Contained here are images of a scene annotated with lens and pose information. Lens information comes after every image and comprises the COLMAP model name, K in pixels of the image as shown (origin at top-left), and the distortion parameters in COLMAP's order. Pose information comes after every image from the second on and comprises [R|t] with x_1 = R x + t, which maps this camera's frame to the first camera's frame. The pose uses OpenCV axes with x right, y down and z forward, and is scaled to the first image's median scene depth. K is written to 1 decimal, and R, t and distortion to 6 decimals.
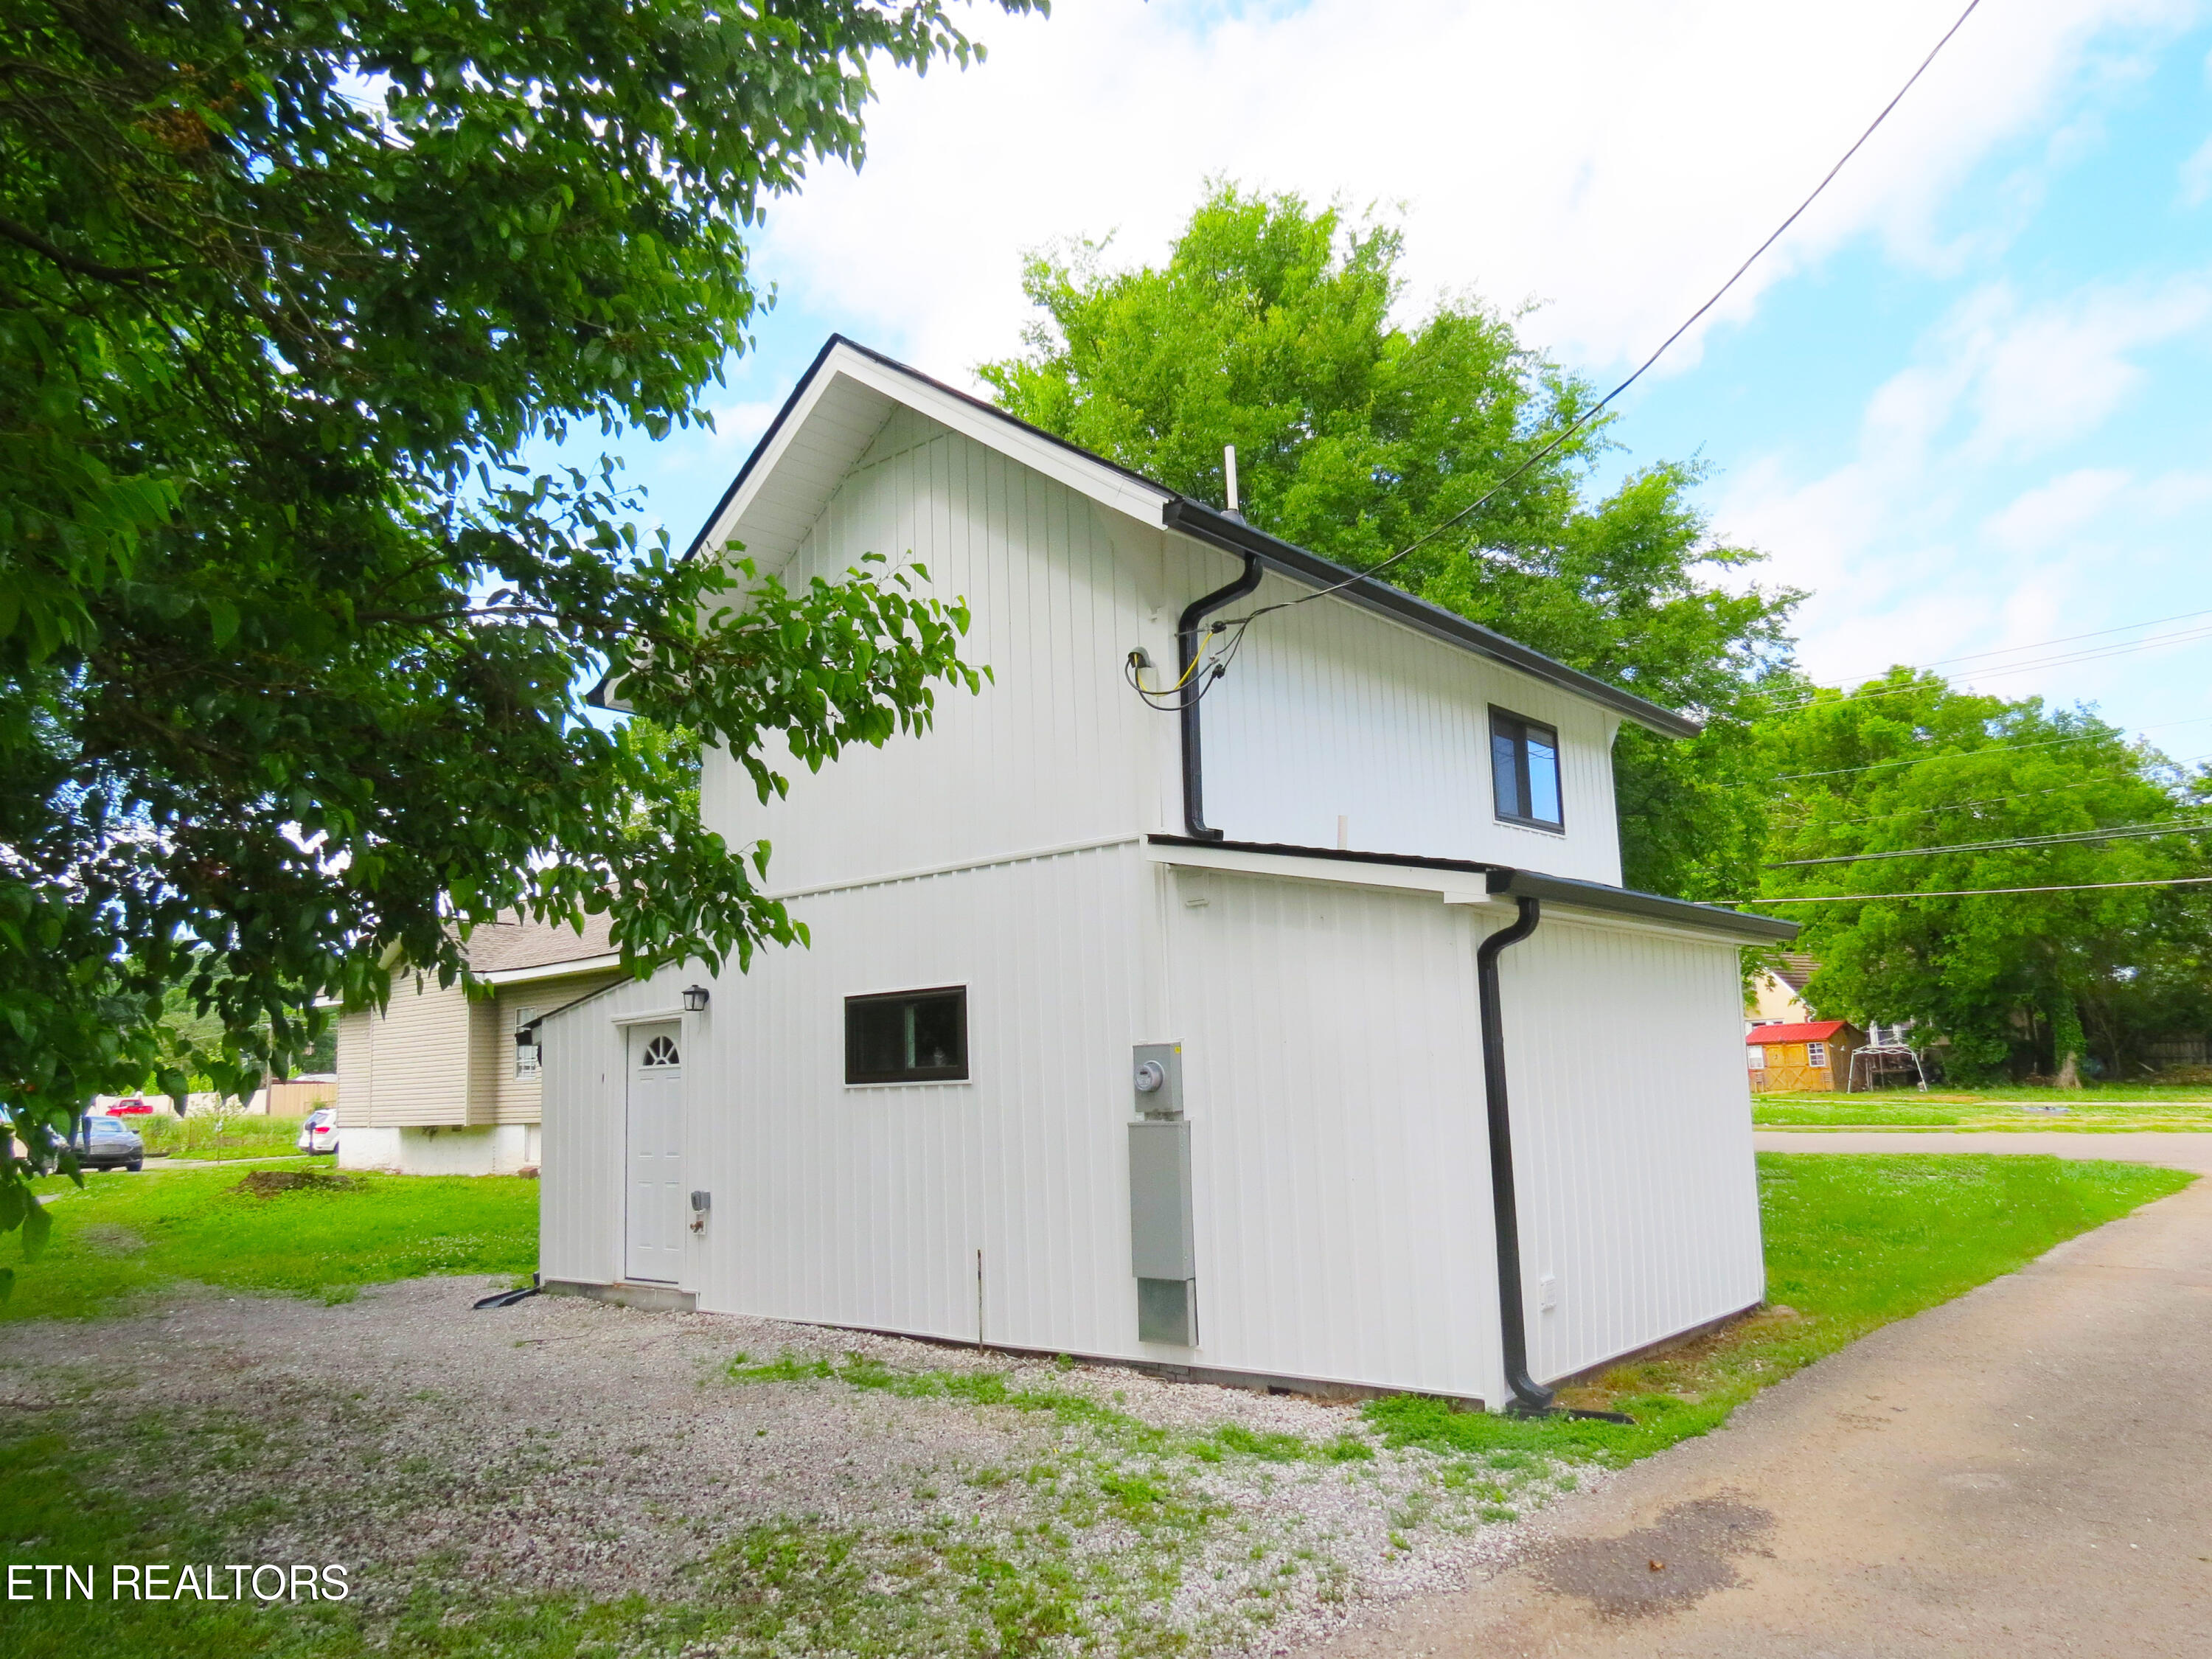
lens RADIAL K [[1576.0, 0, 1106.0], [0, 1576.0, 829.5], [0, 0, 1]] dist [-0.010560, 0.002195]
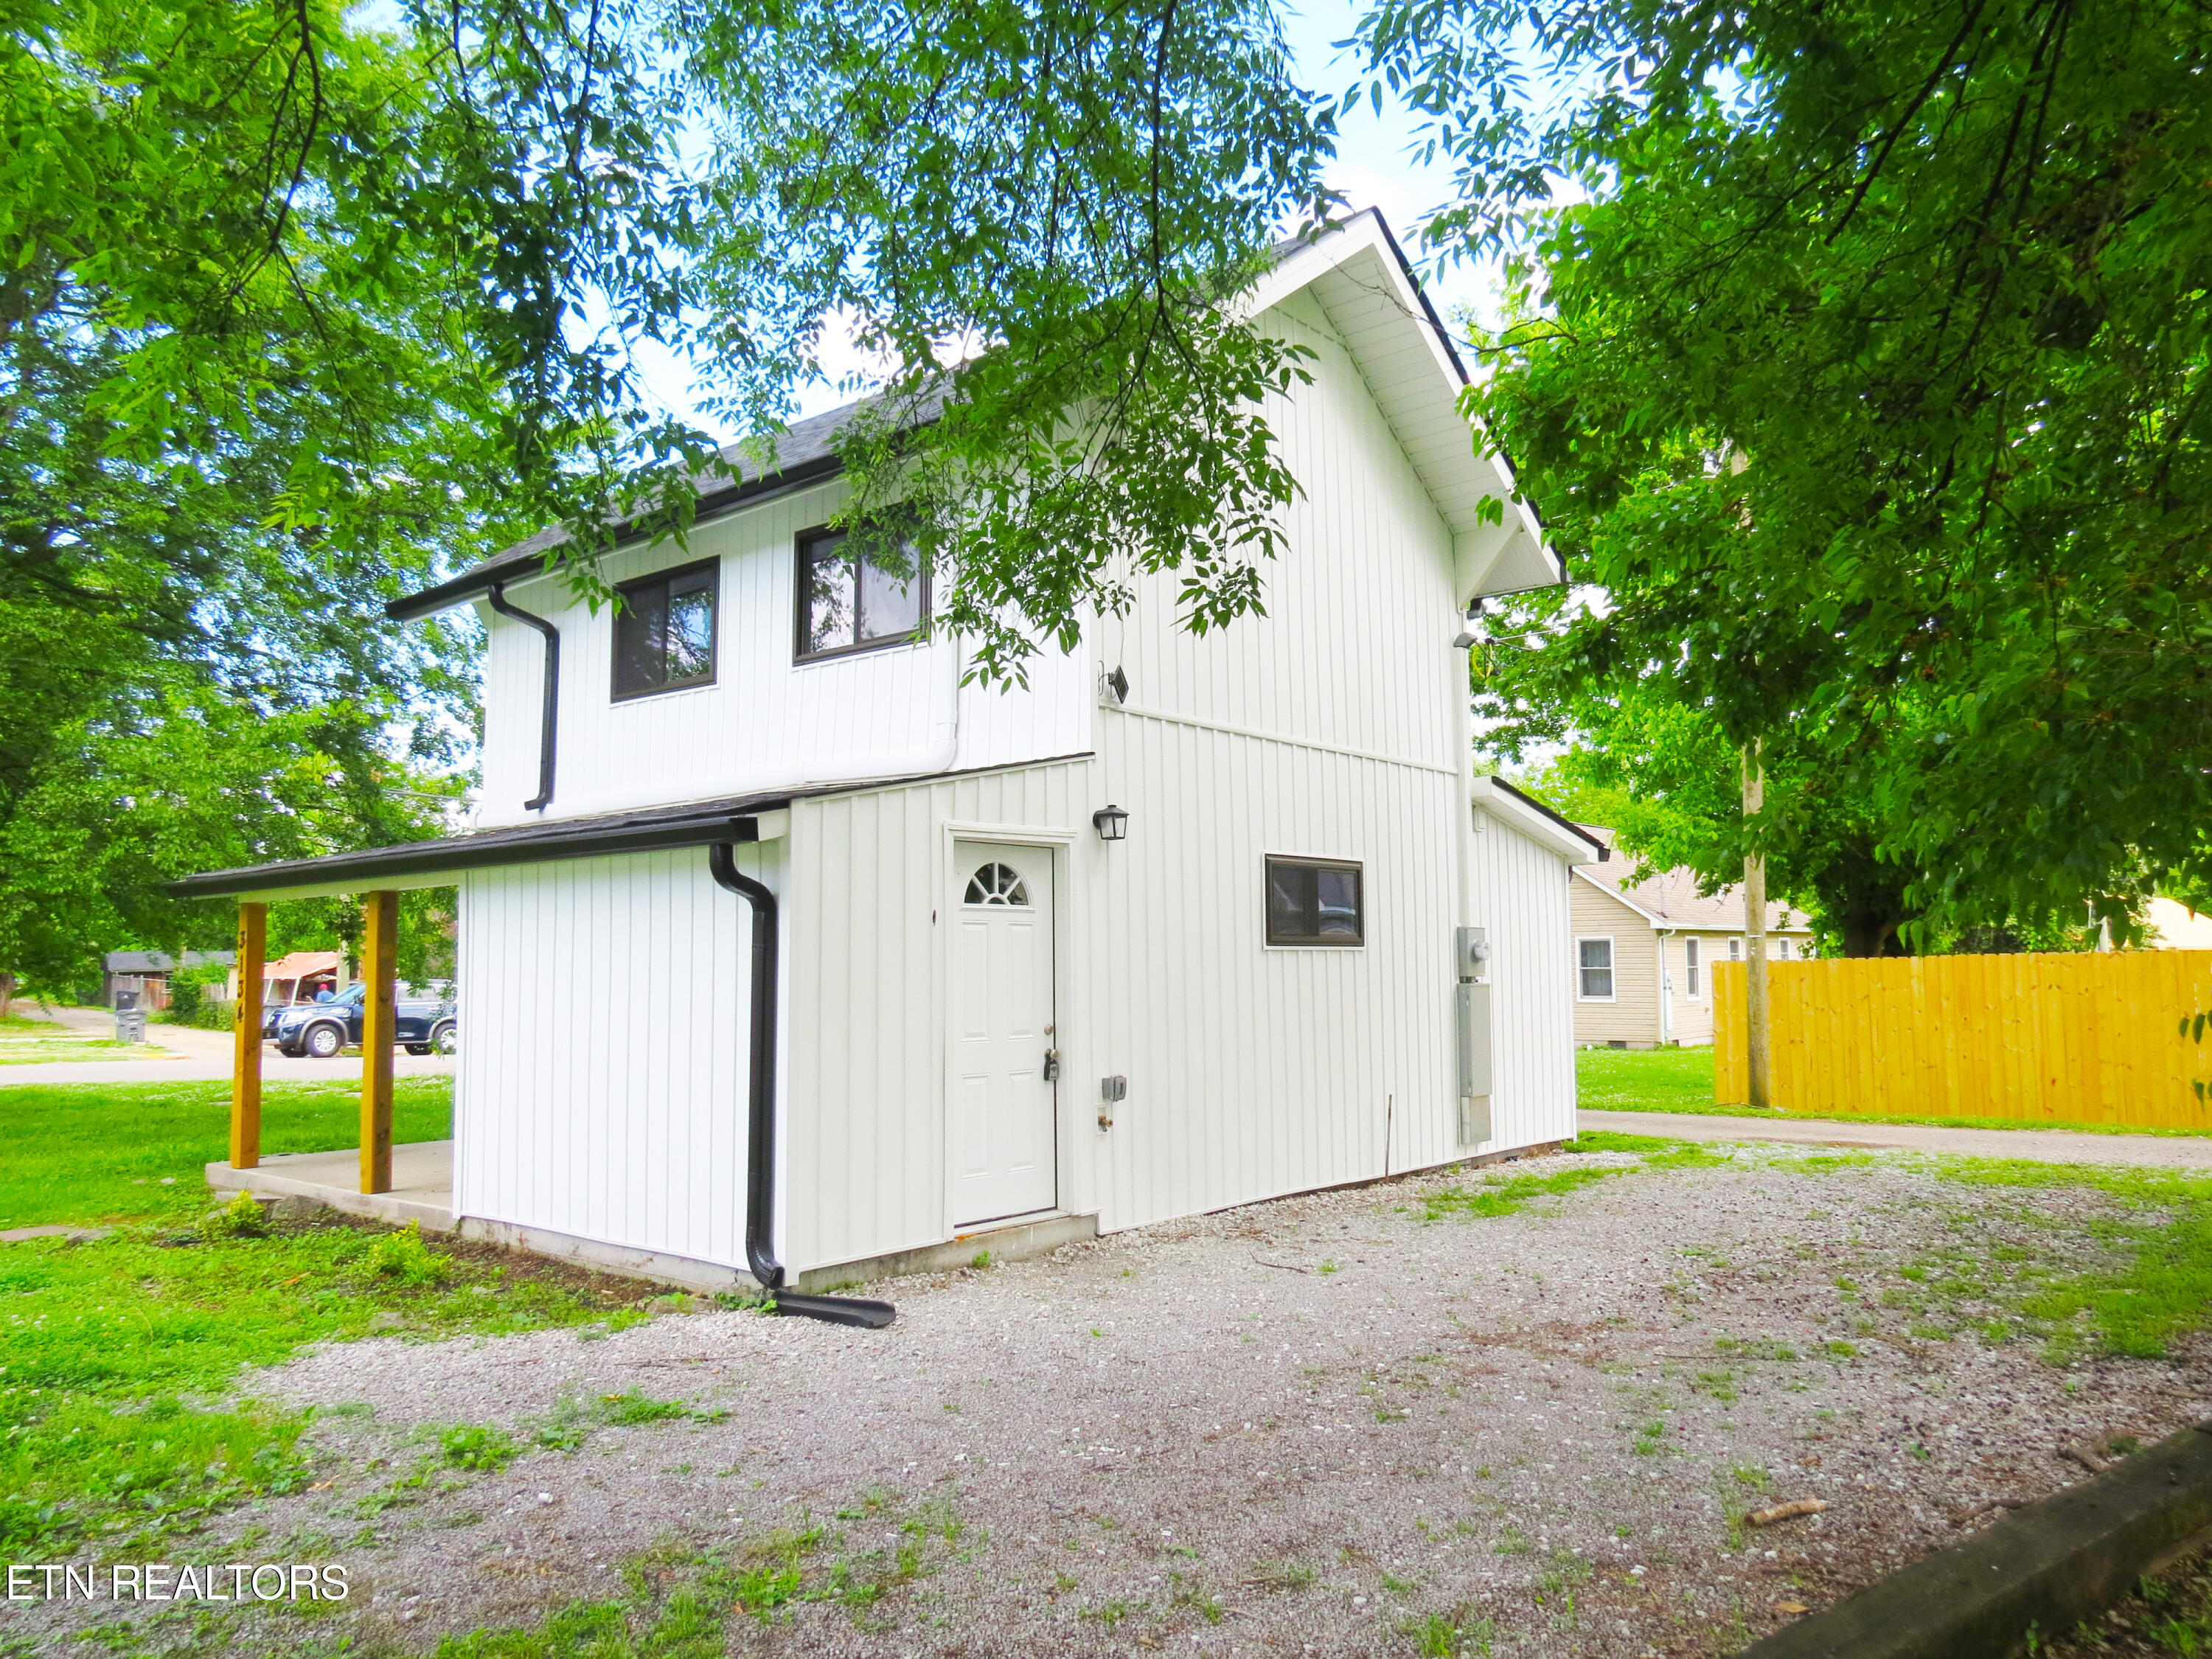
lens RADIAL K [[1576.0, 0, 1106.0], [0, 1576.0, 829.5], [0, 0, 1]] dist [-0.010560, 0.002195]
pose [[0.000317, 0.112845, 0.993613, -1.114505], [-0.160503, 0.980737, -0.111331, 0.215065], [-0.987035, -0.159443, 0.018422, 1.094371]]
